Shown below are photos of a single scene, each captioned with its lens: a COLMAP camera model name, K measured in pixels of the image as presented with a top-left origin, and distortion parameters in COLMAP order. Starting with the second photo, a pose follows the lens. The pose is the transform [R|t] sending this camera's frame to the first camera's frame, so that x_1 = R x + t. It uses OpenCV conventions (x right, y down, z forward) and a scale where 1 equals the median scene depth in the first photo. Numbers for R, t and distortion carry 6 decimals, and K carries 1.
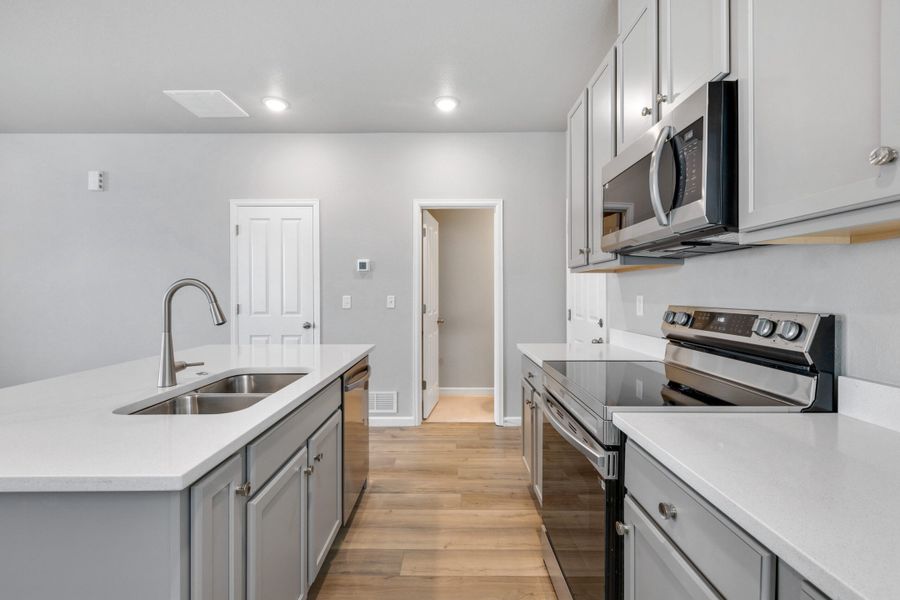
lens RADIAL K [[401.5, 0, 450.9], [0, 401.5, 295.3], [0, 0, 1]] dist [0.001875, 0.000057]
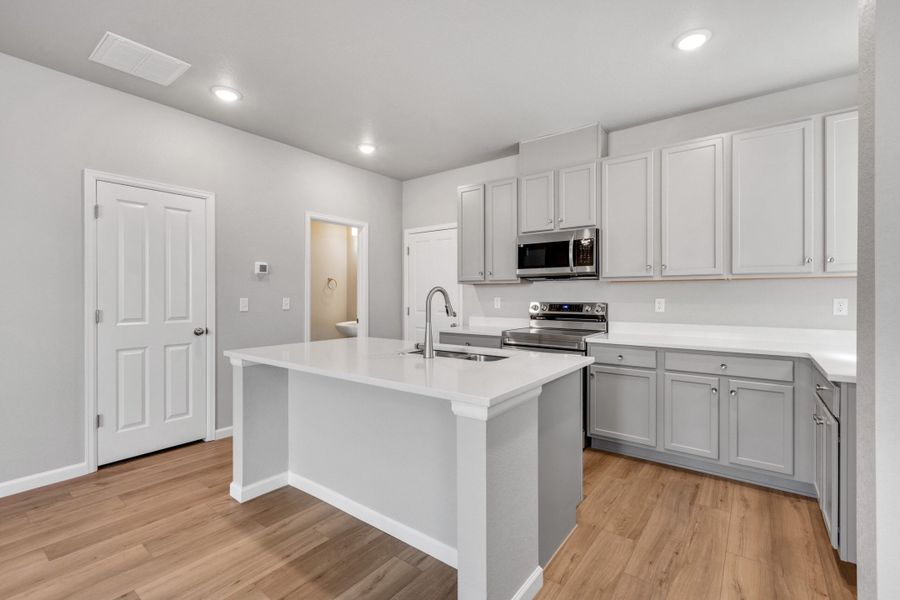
lens RADIAL K [[401.5, 0, 458.1], [0, 401.5, 299.2], [0, 0, 1]] dist [0.001875, 0.000057]
pose [[0.593099, -0.003223, 0.805123, -0.845715], [0.002058, 0.999995, 0.002488, 0.002189], [-0.805127, 0.000182, 0.593103, 0.008321]]
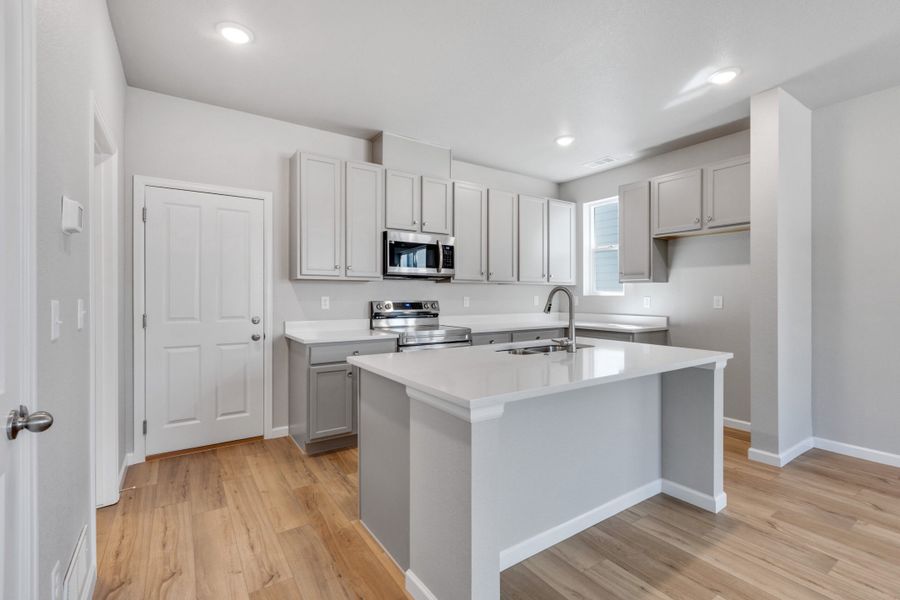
lens RADIAL K [[401.5, 0, 454.2], [0, 401.5, 295.1], [0, 0, 1]] dist [0.001875, 0.000057]
pose [[-0.563202, 0.001039, 0.826319, -0.815789], [0.004037, 0.999991, 0.001495, -0.003991], [-0.826310, 0.004178, -0.563201, 1.054305]]
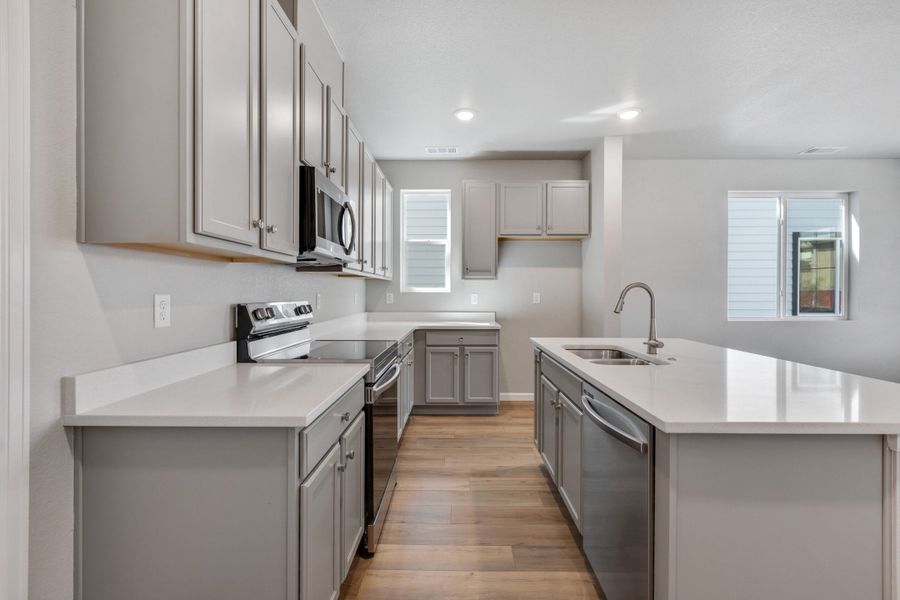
lens RADIAL K [[401.5, 0, 454.8], [0, 401.5, 292.9], [0, 0, 1]] dist [0.001875, 0.000057]
pose [[-0.999971, -0.001508, 0.007516, 0.011503], [-0.001461, 0.999980, 0.006228, -0.004571], [-0.007525, 0.006217, -0.999952, 1.152911]]
